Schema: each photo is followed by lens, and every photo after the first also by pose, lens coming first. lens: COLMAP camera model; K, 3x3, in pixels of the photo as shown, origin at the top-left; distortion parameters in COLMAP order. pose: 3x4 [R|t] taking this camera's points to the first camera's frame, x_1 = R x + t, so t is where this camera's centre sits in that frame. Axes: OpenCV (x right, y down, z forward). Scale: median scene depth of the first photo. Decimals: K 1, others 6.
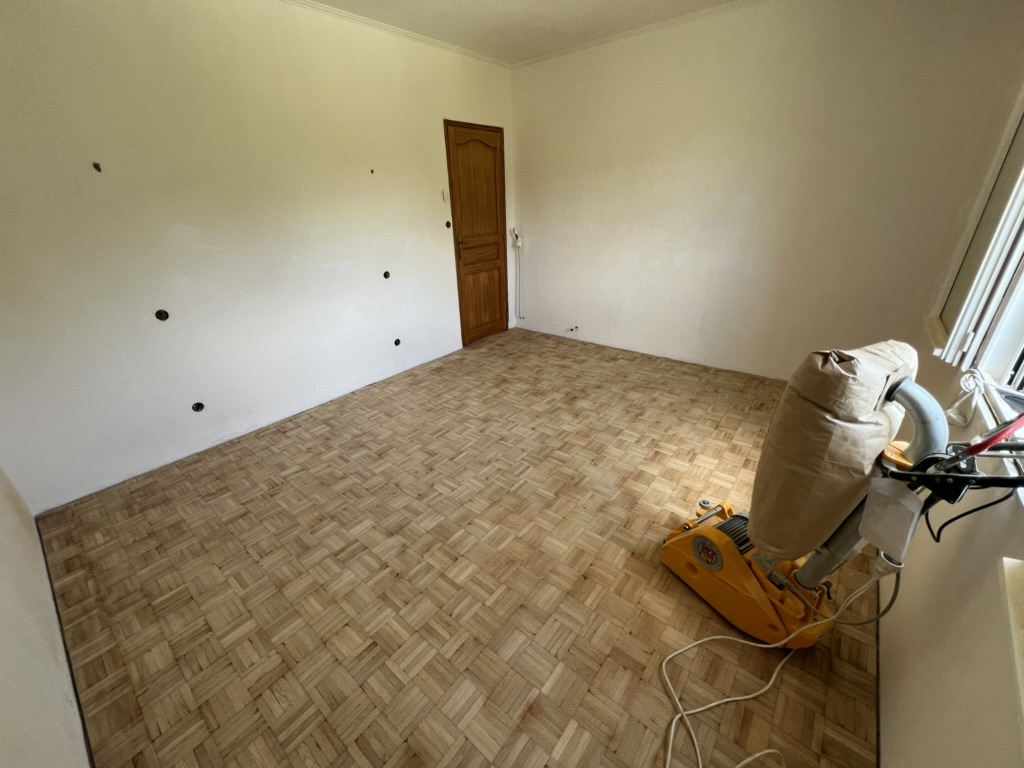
lens RADIAL K [[411.2, 0, 511.5], [0, 411.2, 381.5], [0, 0, 1]] dist [-0.000345, -0.000051]
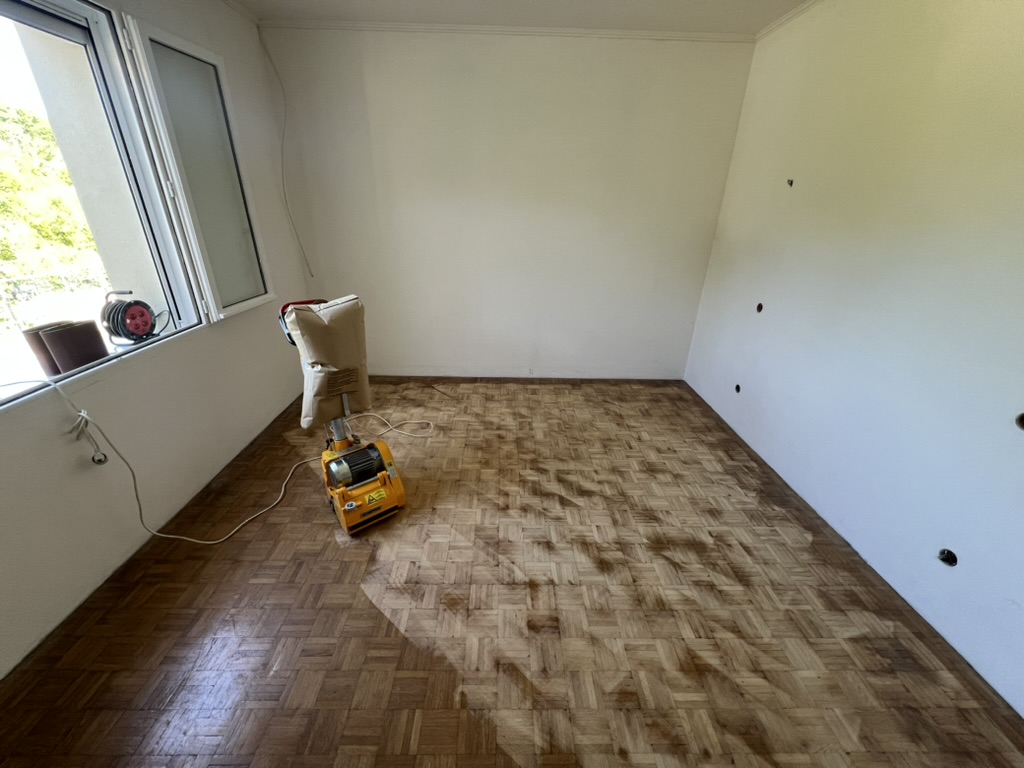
lens RADIAL K [[411.2, 0, 509.0], [0, 411.2, 385.7], [0, 0, 1]] dist [-0.000345, -0.000051]
pose [[-0.771793, 0.272890, -0.574341, 0.432163], [-0.257172, 0.692104, 0.674429, -0.613991], [0.581548, 0.668224, -0.463981, 1.276438]]
